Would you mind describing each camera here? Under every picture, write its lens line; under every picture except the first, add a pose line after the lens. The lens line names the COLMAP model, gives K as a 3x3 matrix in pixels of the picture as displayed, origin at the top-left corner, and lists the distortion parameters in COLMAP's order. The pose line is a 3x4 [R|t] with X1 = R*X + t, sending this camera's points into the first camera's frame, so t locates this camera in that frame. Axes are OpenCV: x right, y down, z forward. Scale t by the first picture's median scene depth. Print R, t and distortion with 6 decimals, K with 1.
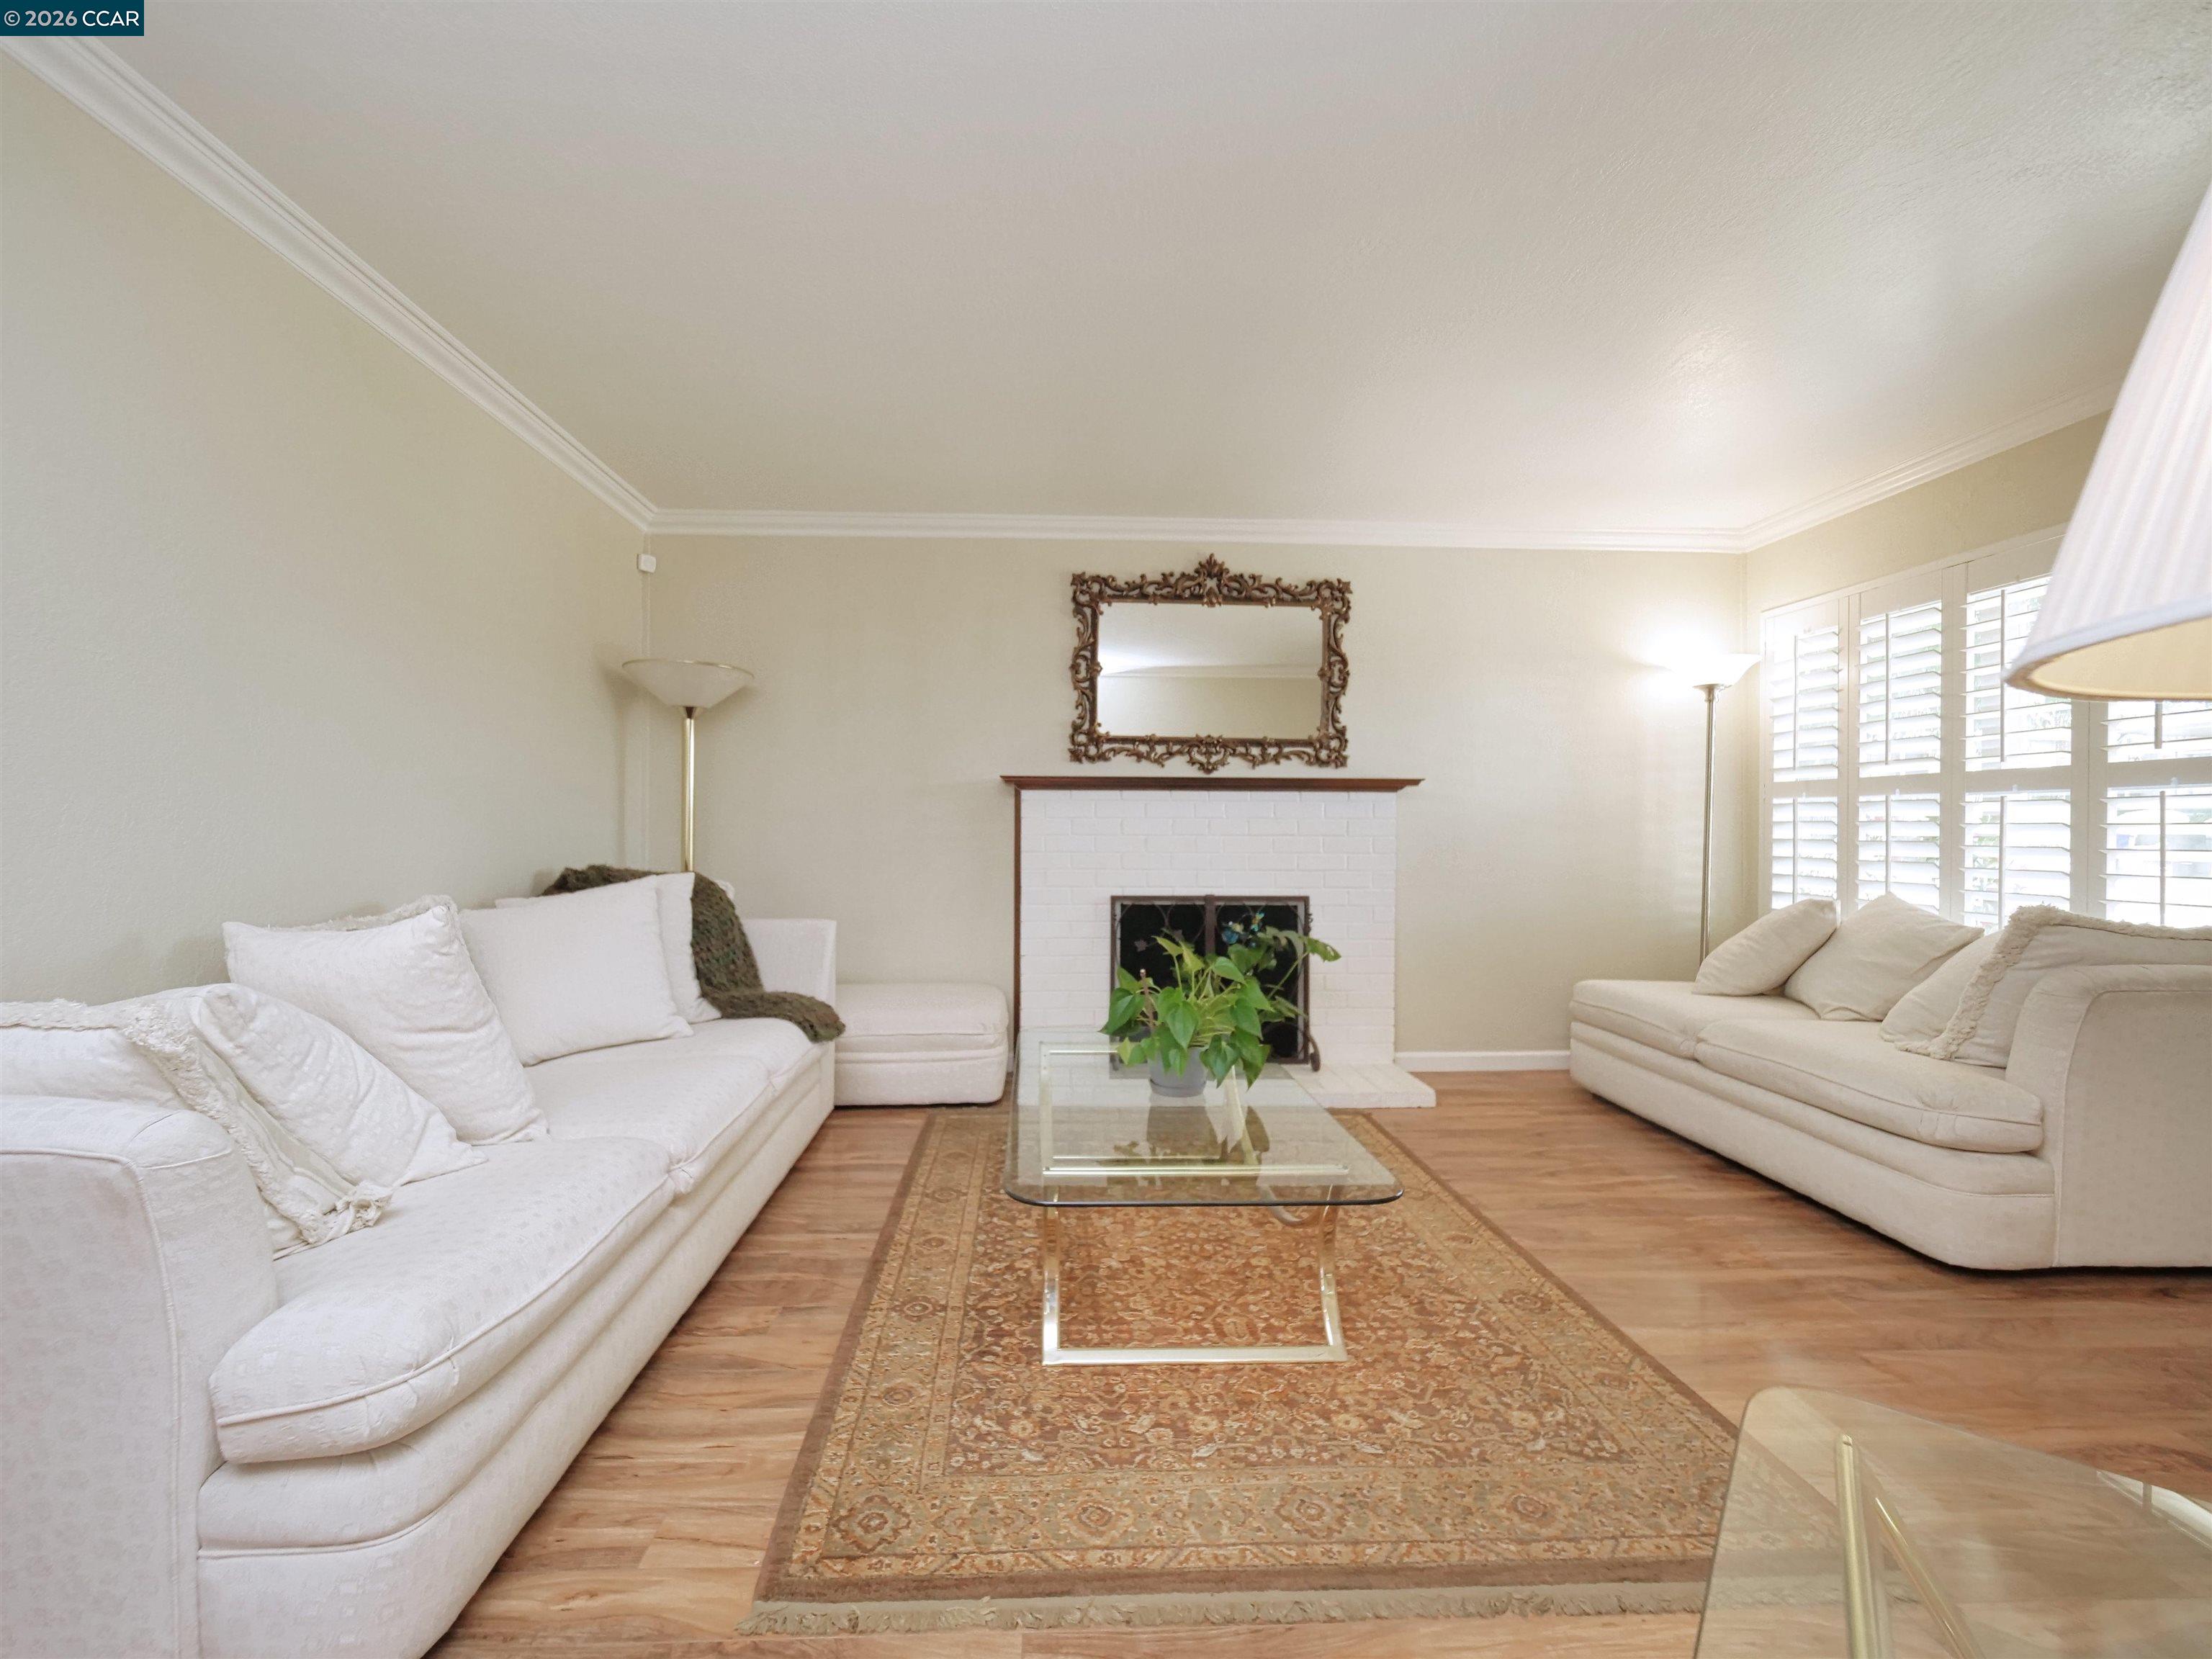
lens RADIAL K [[943.4, 0, 1080.1], [0, 943.4, 831.0], [0, 0, 1]] dist [0.000144, -0.000613]
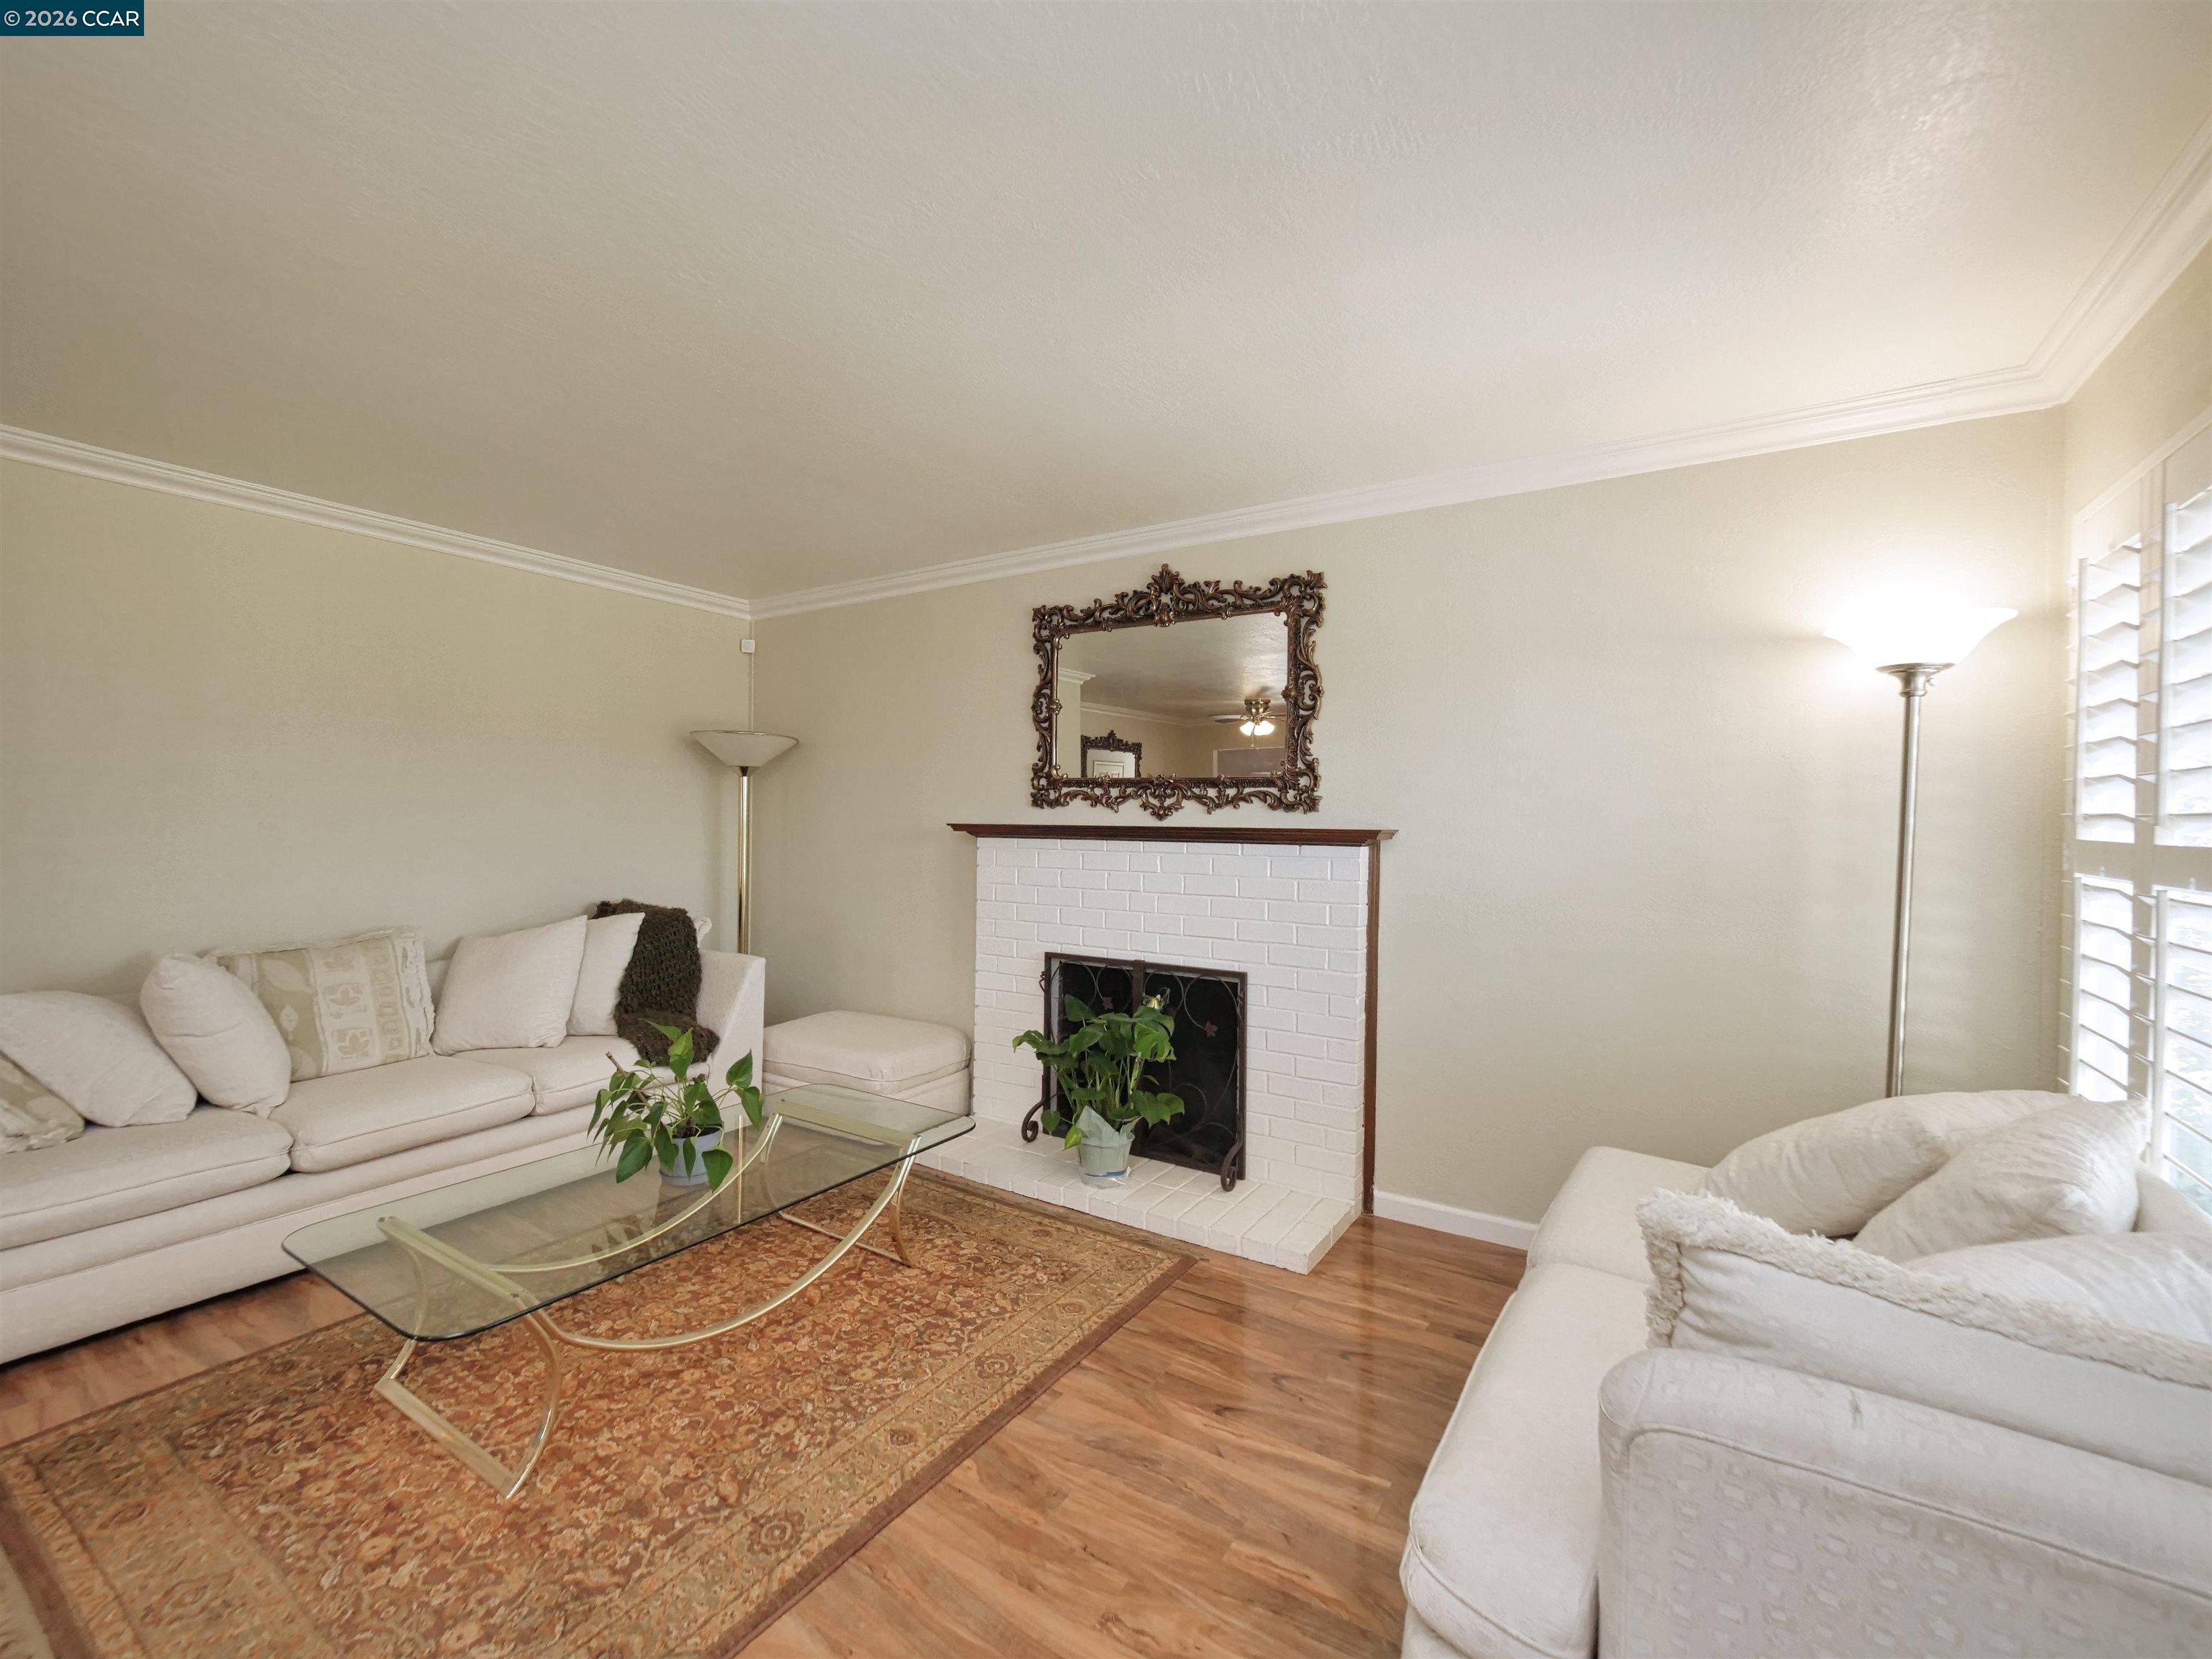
lens RADIAL K [[944.5, 0, 1072.2], [0, 944.5, 835.3], [0, 0, 1]] dist [0.001448, 0.000295]
pose [[0.808946, 0.014202, -0.587711, 0.582979], [-0.006426, 0.999862, 0.015318, -0.059254], [0.587848, -0.008615, 0.808926, 0.251130]]
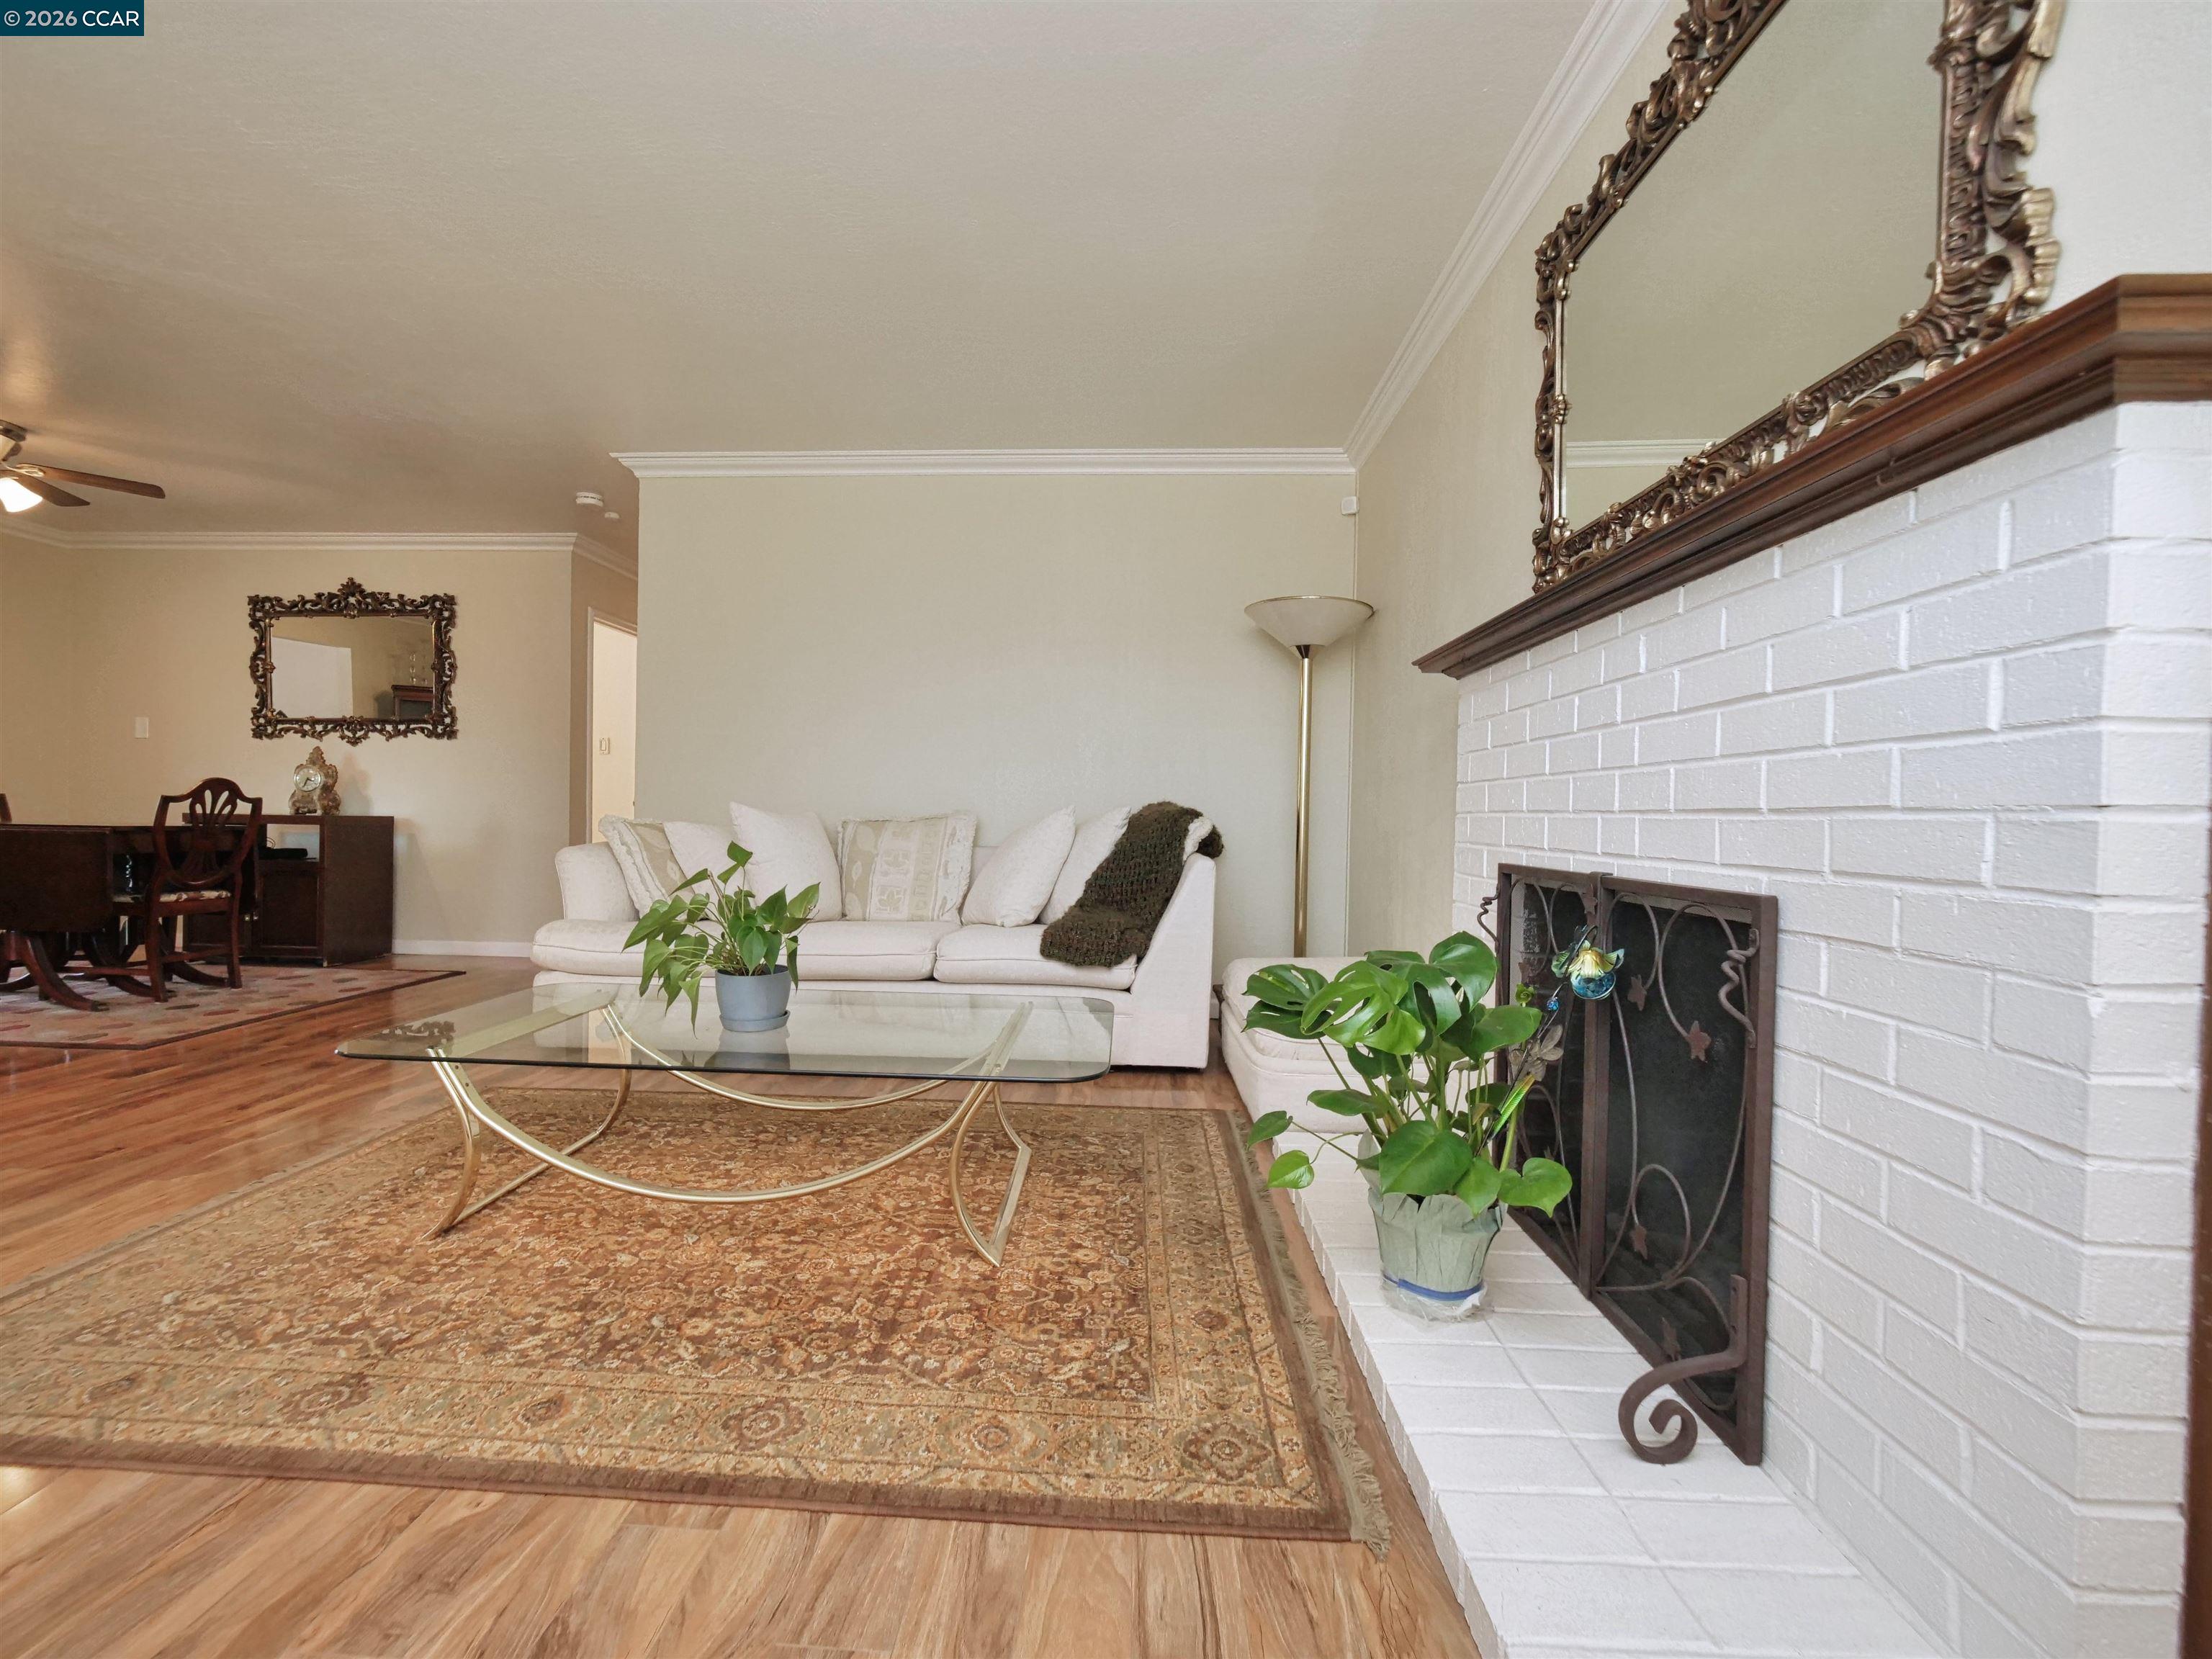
lens RADIAL K [[943.4, 0, 1080.1], [0, 943.4, 831.0], [0, 0, 1]] dist [0.000144, -0.000613]
pose [[-0.096254, 0.013104, -0.995271, 0.539998], [-0.012631, 0.999817, 0.014385, 0.046099], [0.995277, 0.013956, -0.096071, 0.797829]]
